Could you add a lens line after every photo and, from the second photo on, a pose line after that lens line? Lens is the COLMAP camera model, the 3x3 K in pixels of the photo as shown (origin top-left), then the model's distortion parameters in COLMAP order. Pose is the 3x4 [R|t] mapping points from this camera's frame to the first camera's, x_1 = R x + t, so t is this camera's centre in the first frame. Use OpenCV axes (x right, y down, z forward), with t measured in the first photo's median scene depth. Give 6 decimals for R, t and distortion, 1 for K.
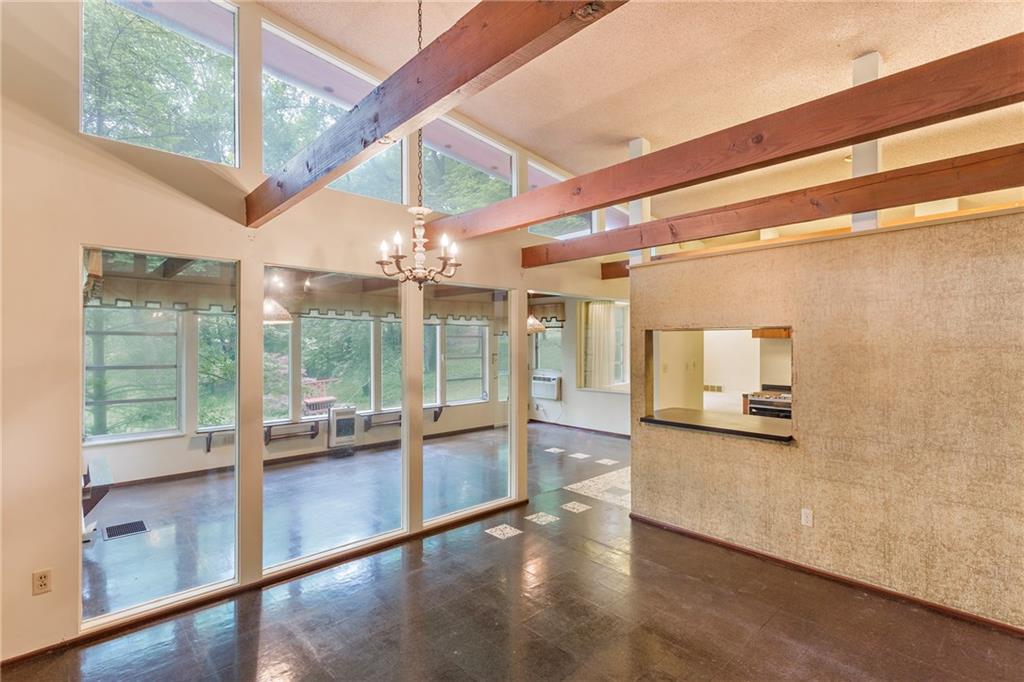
lens RADIAL K [[487.7, 0, 504.4], [0, 487.7, 339.4], [0, 0, 1]] dist [-0.001157, -0.000371]
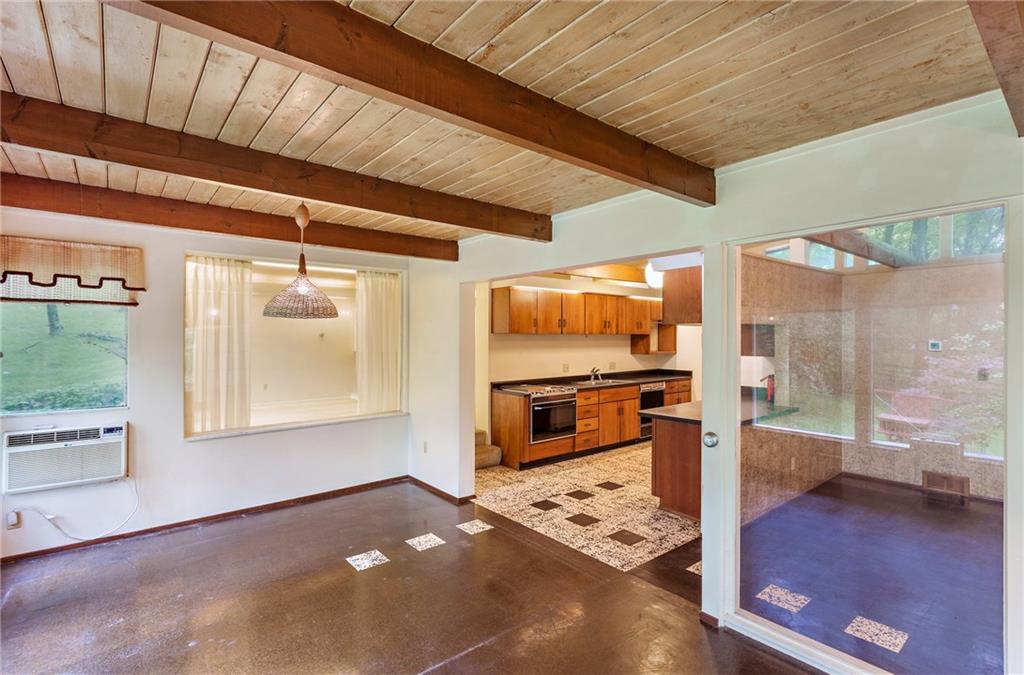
lens RADIAL K [[487.7, 0, 526.6], [0, 487.7, 337.3], [0, 0, 1]] dist [-0.001157, -0.000371]
pose [[0.036375, 0.006008, 0.999320, -0.472834], [0.003545, 0.999975, -0.006141, 0.012944], [-0.999332, 0.003766, 0.036352, 1.043674]]
